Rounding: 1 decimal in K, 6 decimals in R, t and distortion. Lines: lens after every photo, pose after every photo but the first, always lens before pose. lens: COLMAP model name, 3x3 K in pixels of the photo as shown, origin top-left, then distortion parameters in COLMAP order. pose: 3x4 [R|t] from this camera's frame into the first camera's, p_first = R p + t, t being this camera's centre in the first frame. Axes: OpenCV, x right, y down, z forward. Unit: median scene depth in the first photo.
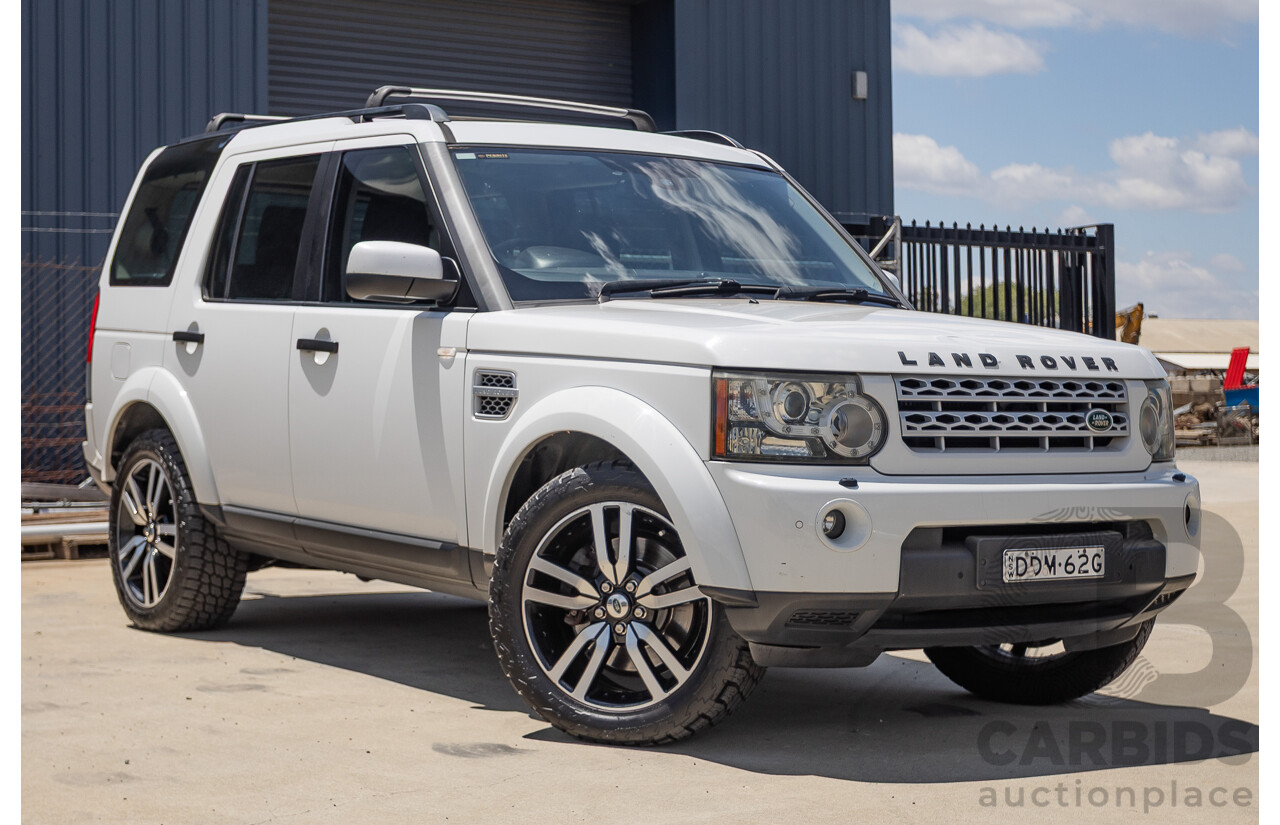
lens RADIAL K [[2180.1, 0, 633.4], [0, 2180.1, 409.2], [0, 0, 1]] dist [0.015309, 0.000000]
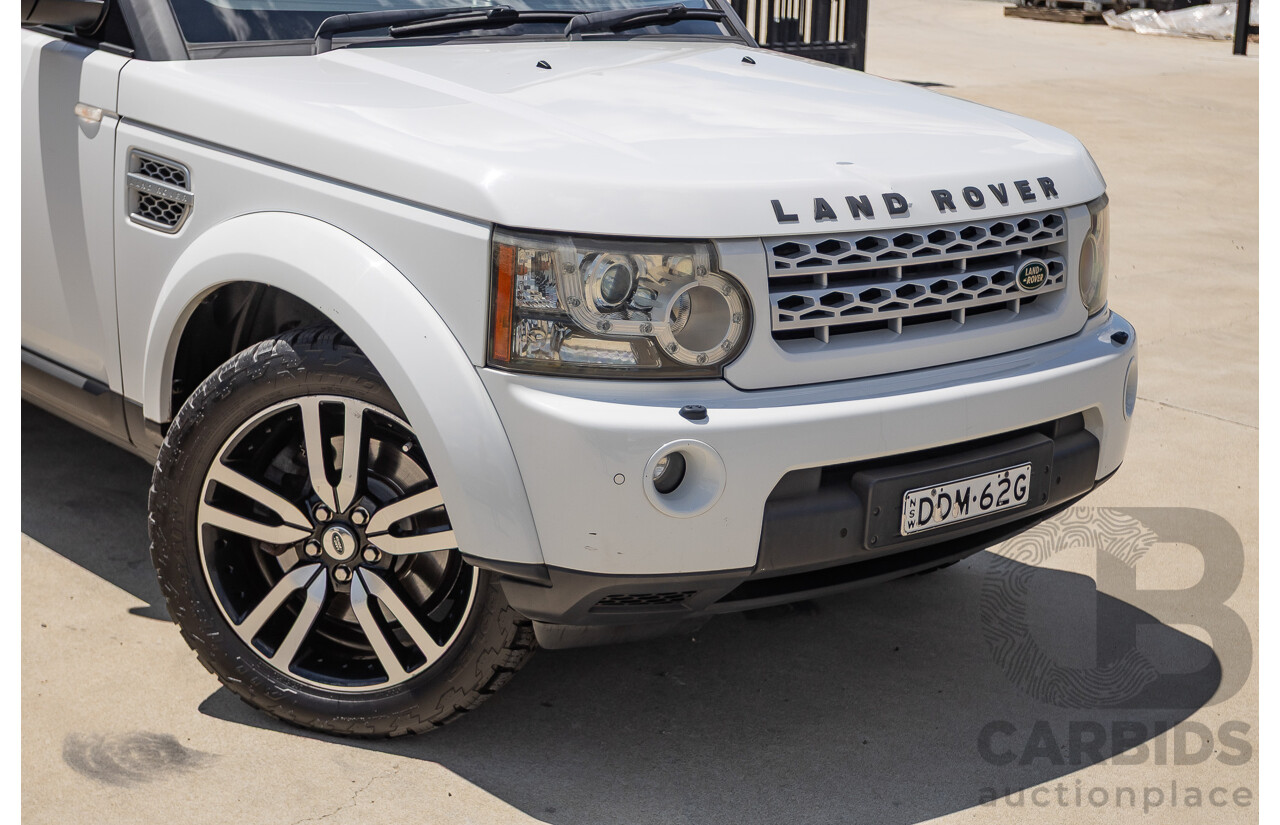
lens RADIAL K [[2120.9, 0, 640.5], [0, 2120.9, 386.8], [0, 0, 1]] dist [-0.040769, 0.000000]
pose [[0.989669, 0.014388, 0.142648, -0.009331], [-0.047497, 0.971670, 0.231518, -0.117582], [-0.135276, -0.235901, 0.962315, 0.366588]]
